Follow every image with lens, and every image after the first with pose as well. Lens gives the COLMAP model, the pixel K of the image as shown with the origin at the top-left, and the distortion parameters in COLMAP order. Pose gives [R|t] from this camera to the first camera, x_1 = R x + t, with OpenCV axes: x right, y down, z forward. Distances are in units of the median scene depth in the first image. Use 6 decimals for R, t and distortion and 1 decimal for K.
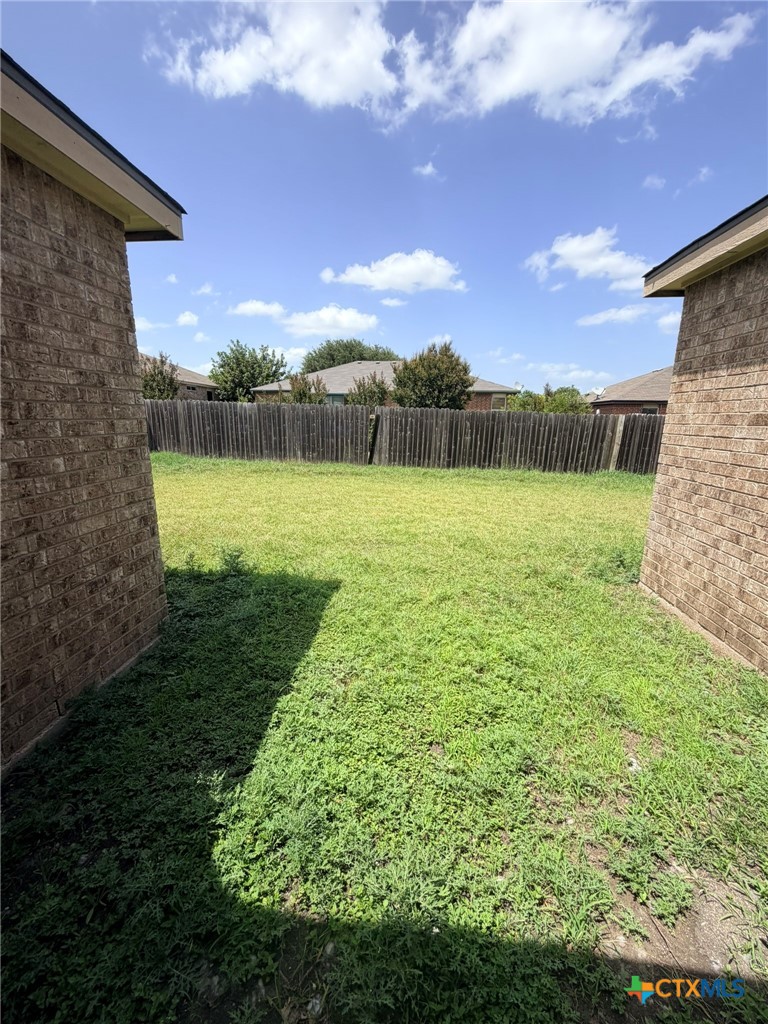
lens RADIAL K [[409.1, 0, 383.3], [0, 409.1, 507.1], [0, 0, 1]] dist [-0.000392, 0.000183]
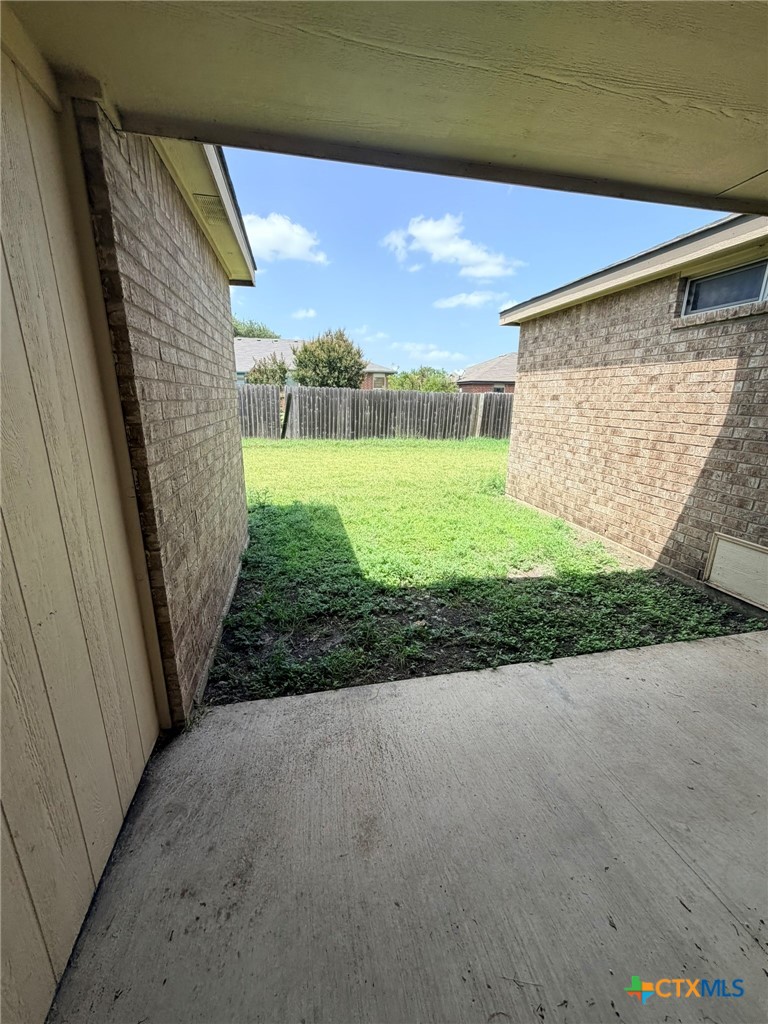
lens RADIAL K [[409.1, 0, 383.3], [0, 409.1, 507.1], [0, 0, 1]] dist [-0.000392, 0.000183]
pose [[0.954659, -0.081268, 0.286393, -0.108187], [0.066382, 0.995908, 0.061326, 0.030865], [-0.290205, -0.039534, 0.956148, -0.149230]]
